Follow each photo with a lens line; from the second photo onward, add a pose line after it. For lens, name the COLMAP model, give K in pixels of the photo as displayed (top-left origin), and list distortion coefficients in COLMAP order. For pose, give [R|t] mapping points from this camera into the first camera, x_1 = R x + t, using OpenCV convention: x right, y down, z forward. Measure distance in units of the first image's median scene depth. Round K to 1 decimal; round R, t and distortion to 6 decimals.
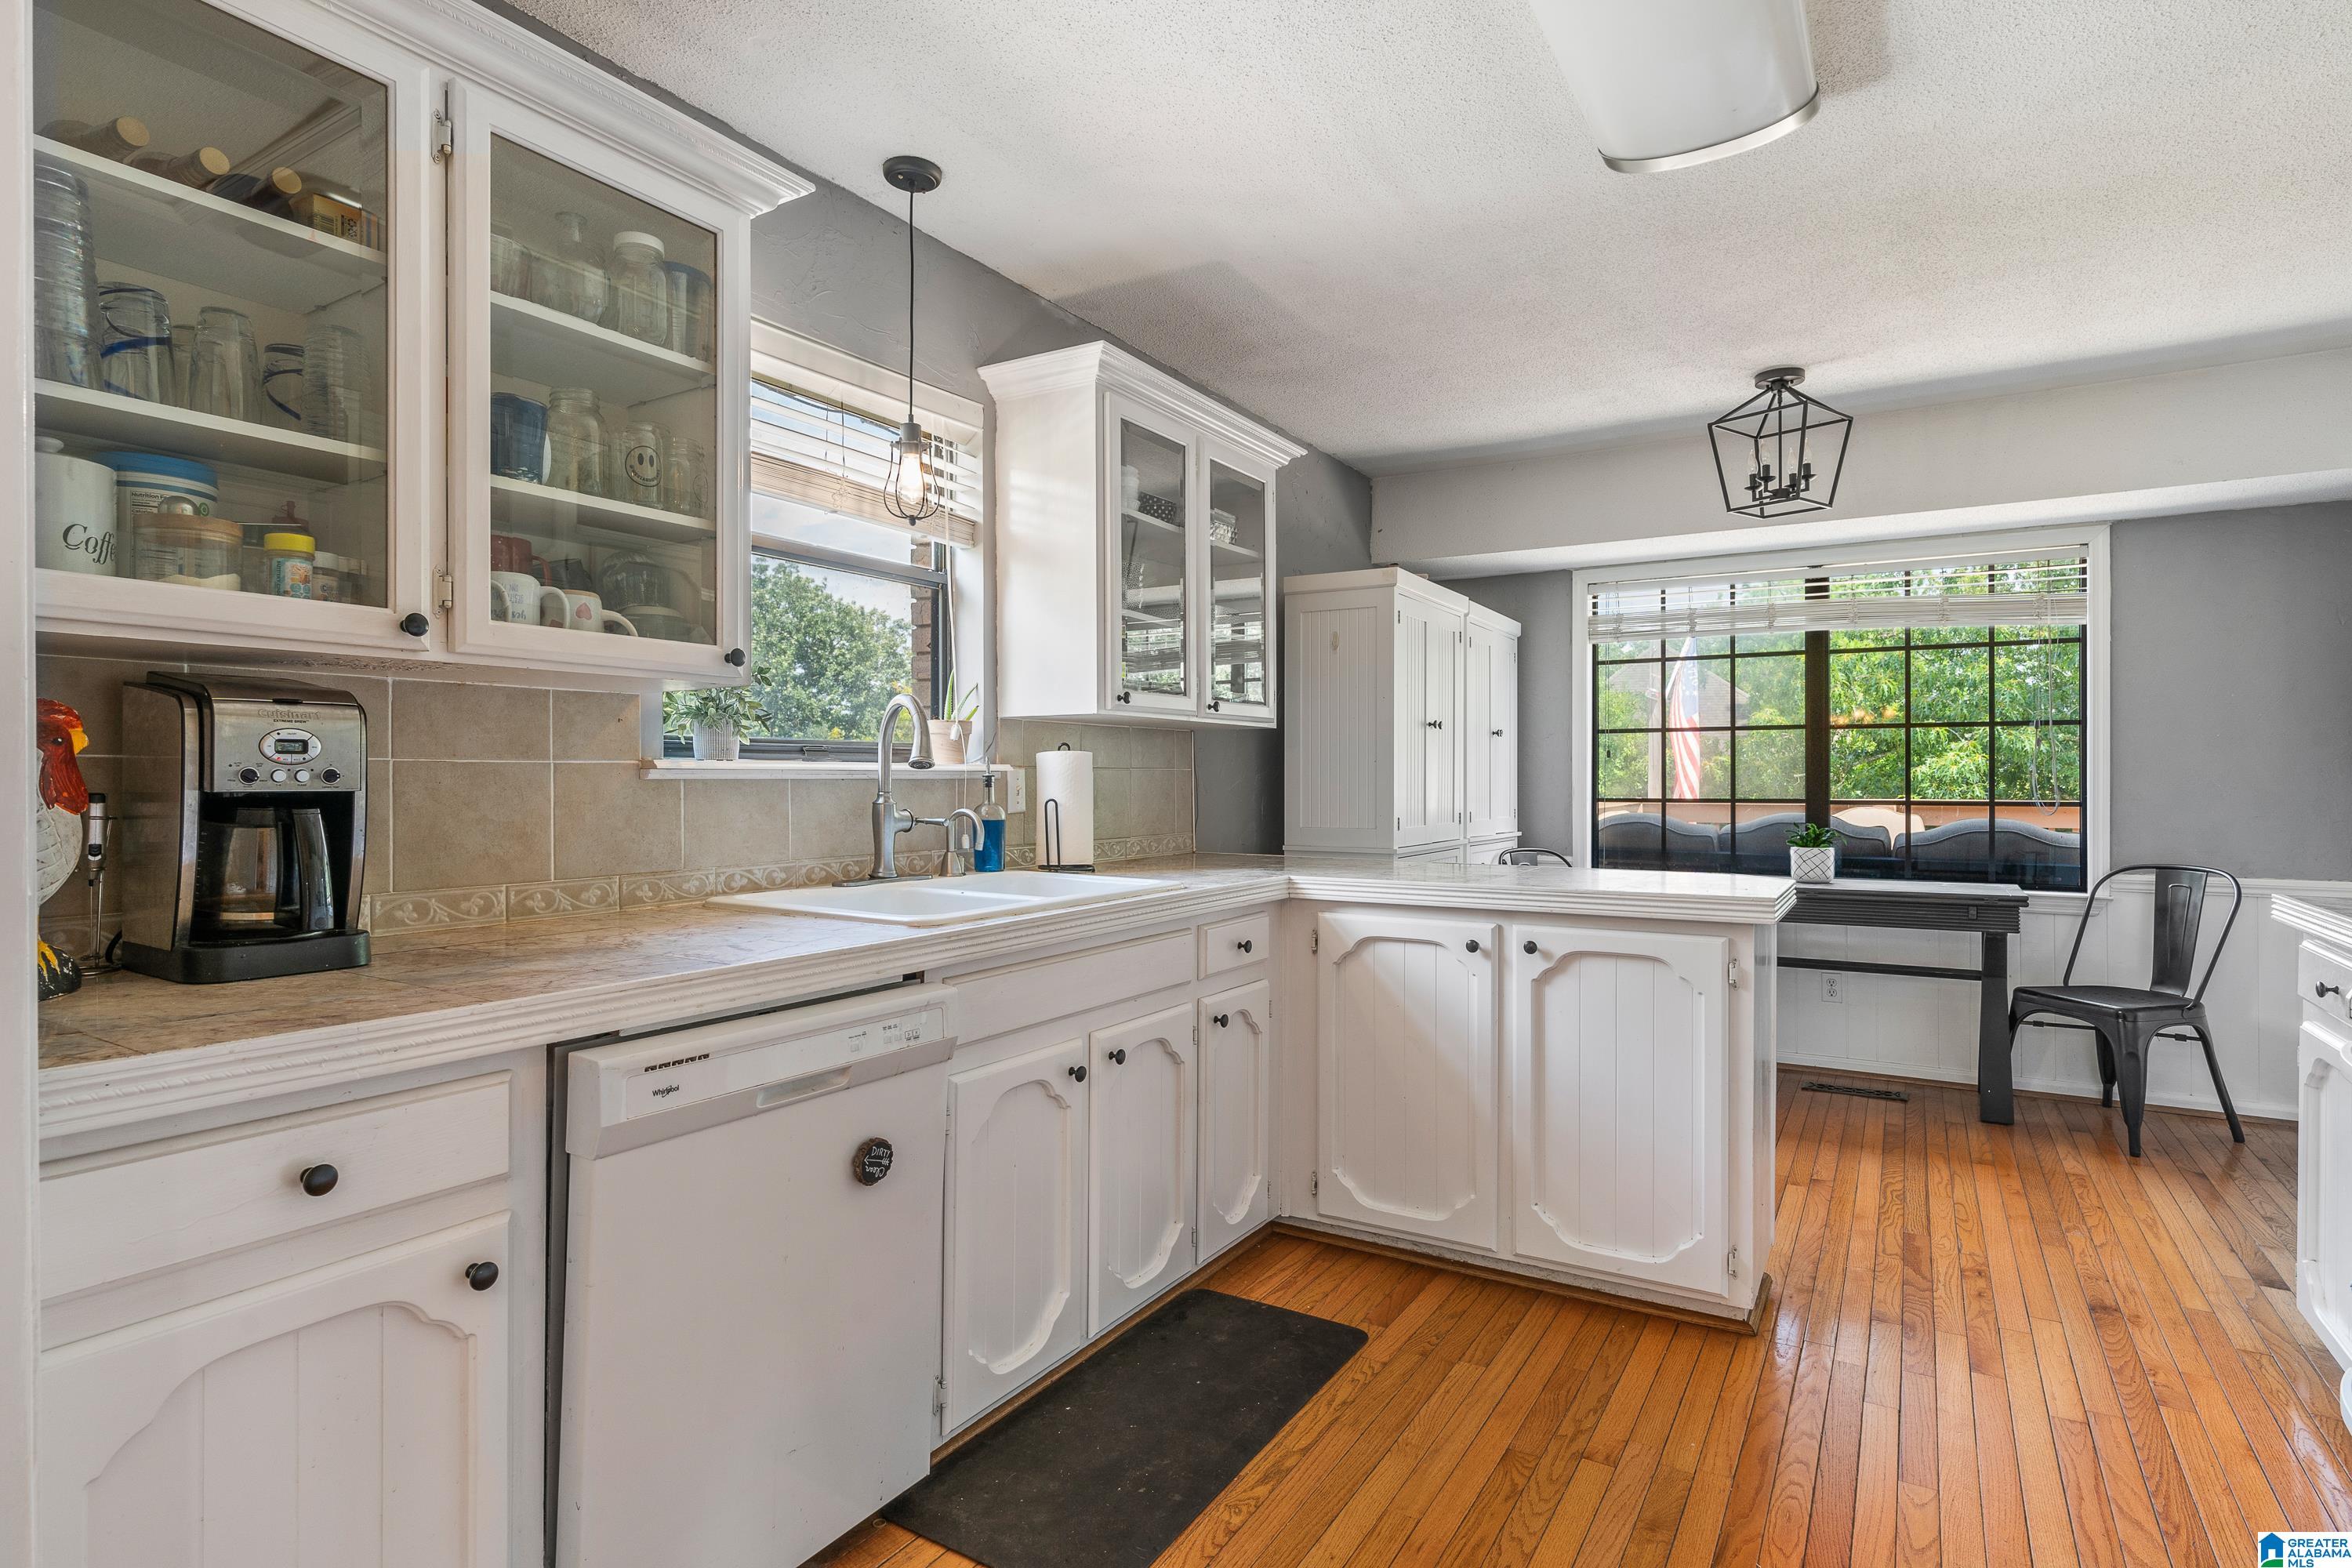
lens RADIAL K [[1197.9, 0, 1174.4], [0, 1197.9, 778.0], [0, 0, 1]] dist [-0.001062, -0.000031]
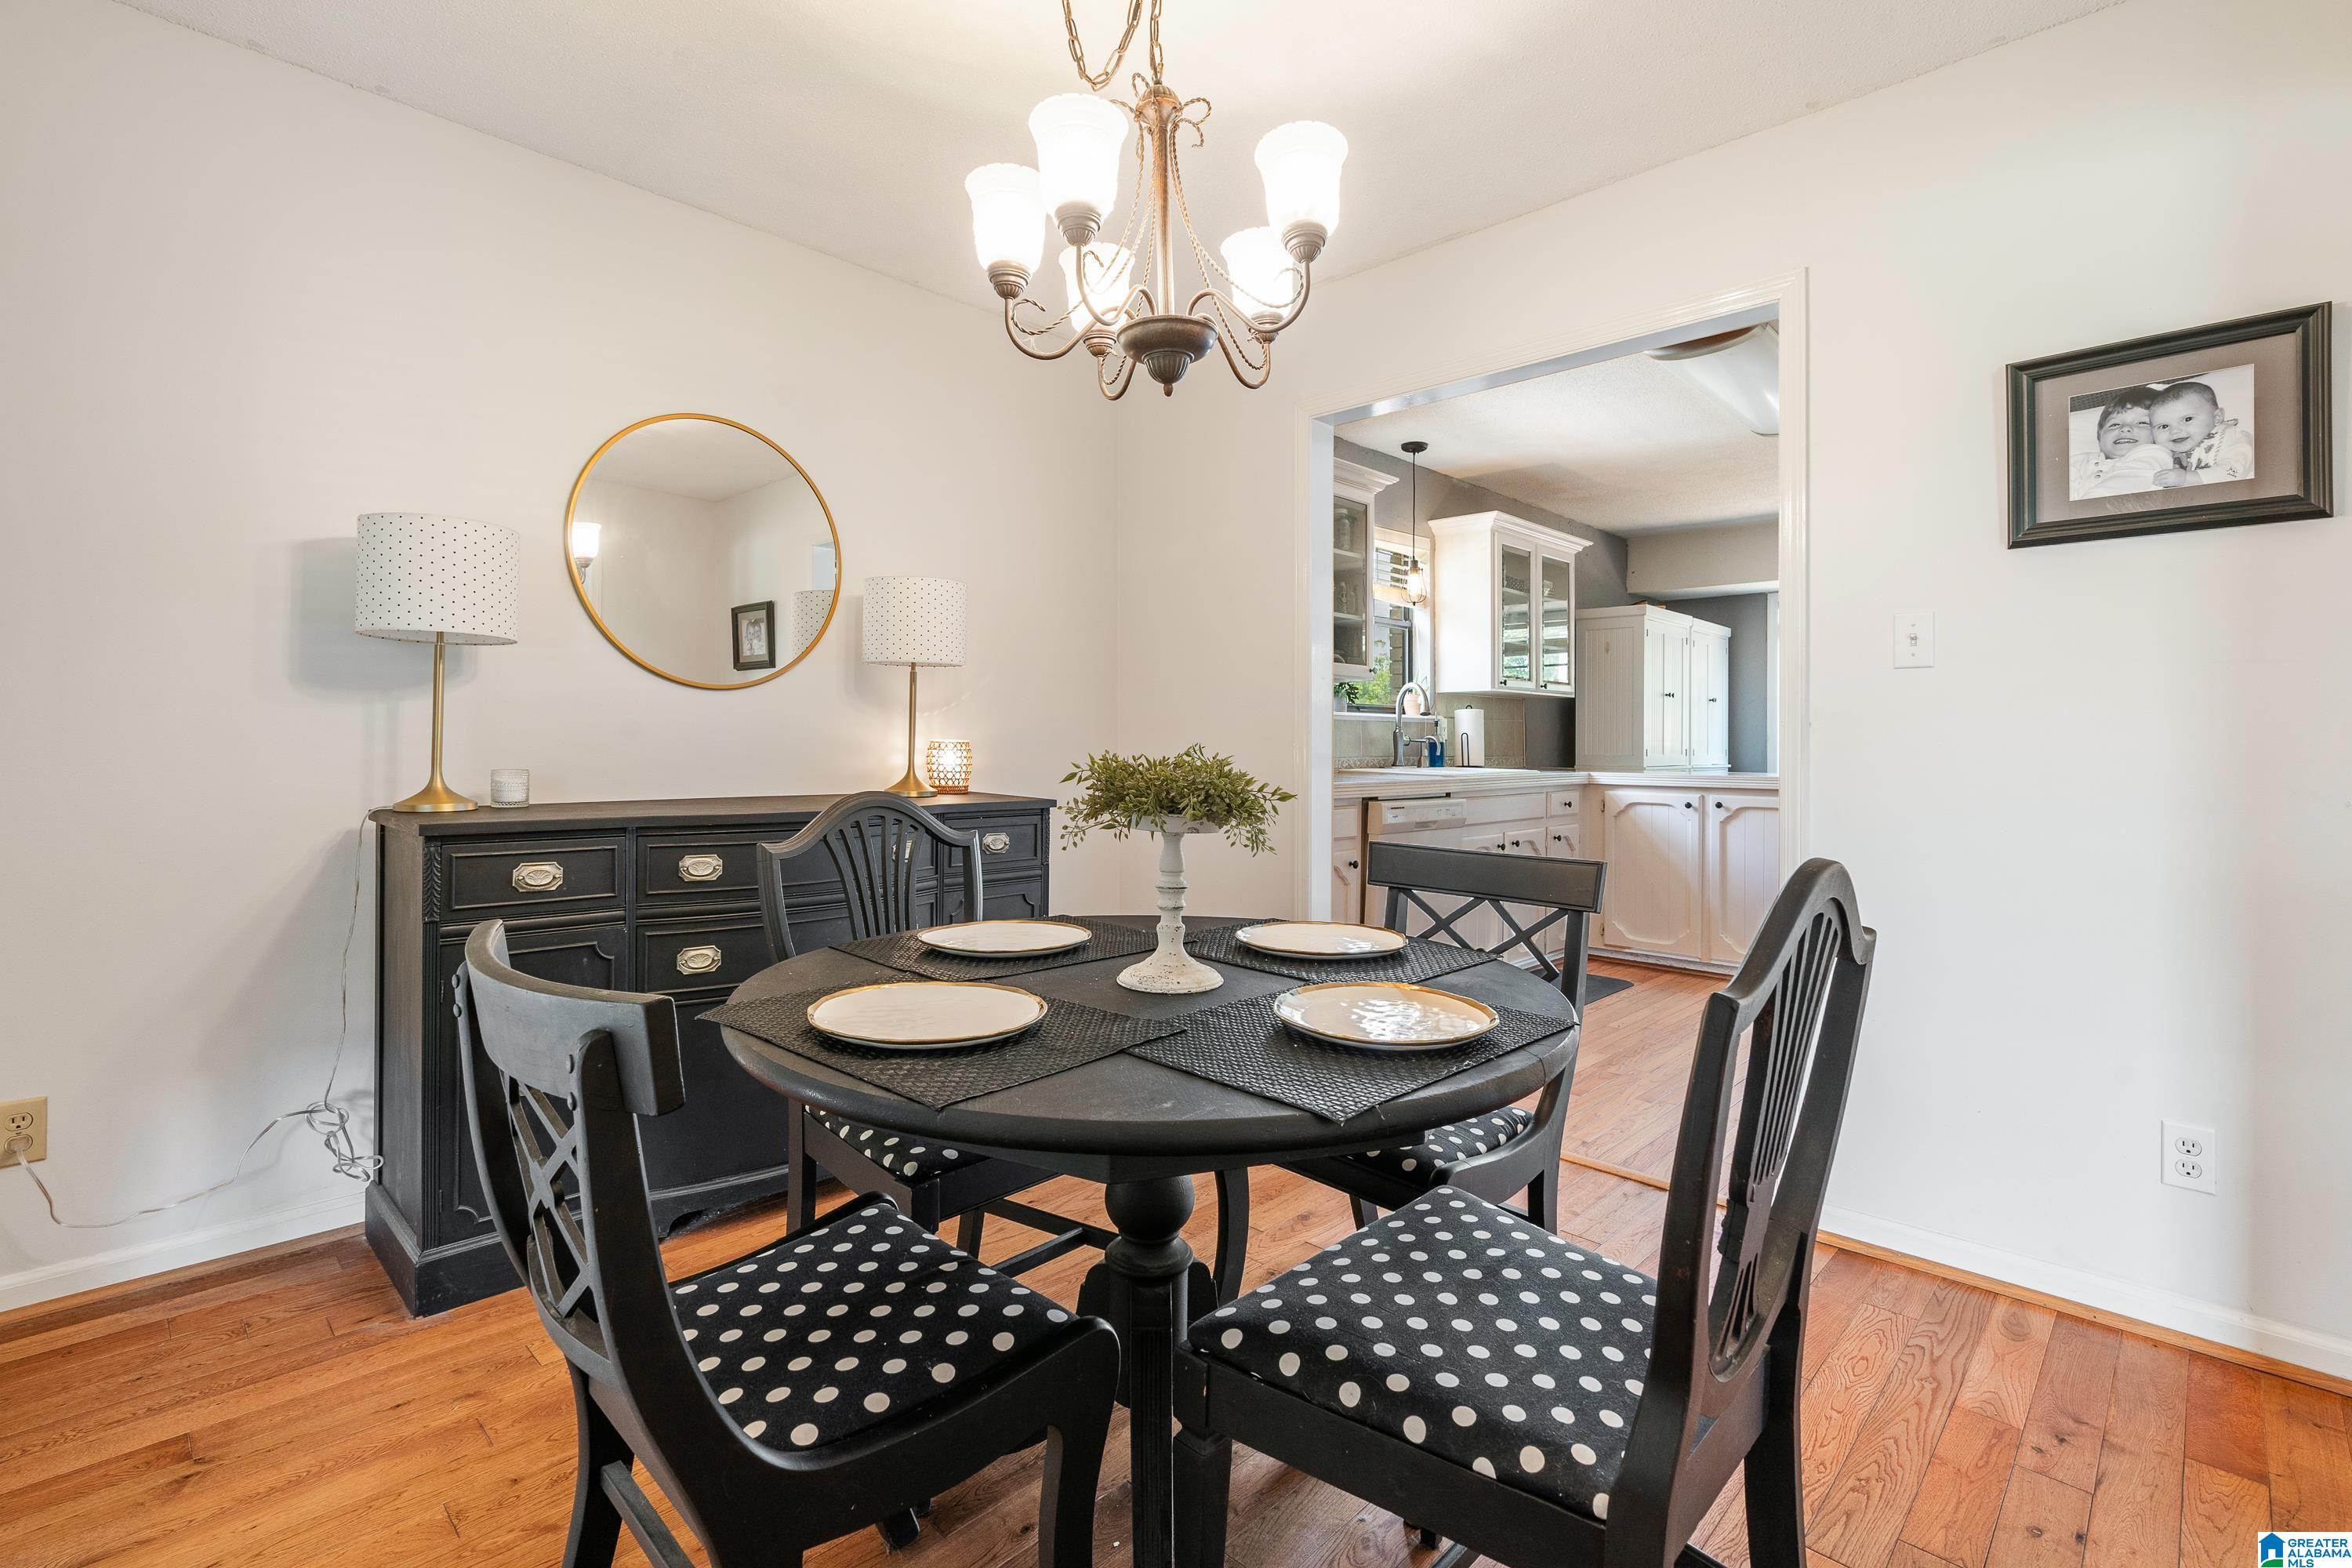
lens RADIAL K [[1083.5, 0, 1165.0], [0, 1083.5, 735.1], [0, 0, 1]] dist [-0.008758, -0.000098]
pose [[0.974383, 0.004229, -0.224854, -0.183977], [-0.005970, 0.999957, -0.007063, 0.037535], [0.224815, 0.008224, 0.974367, -0.891293]]
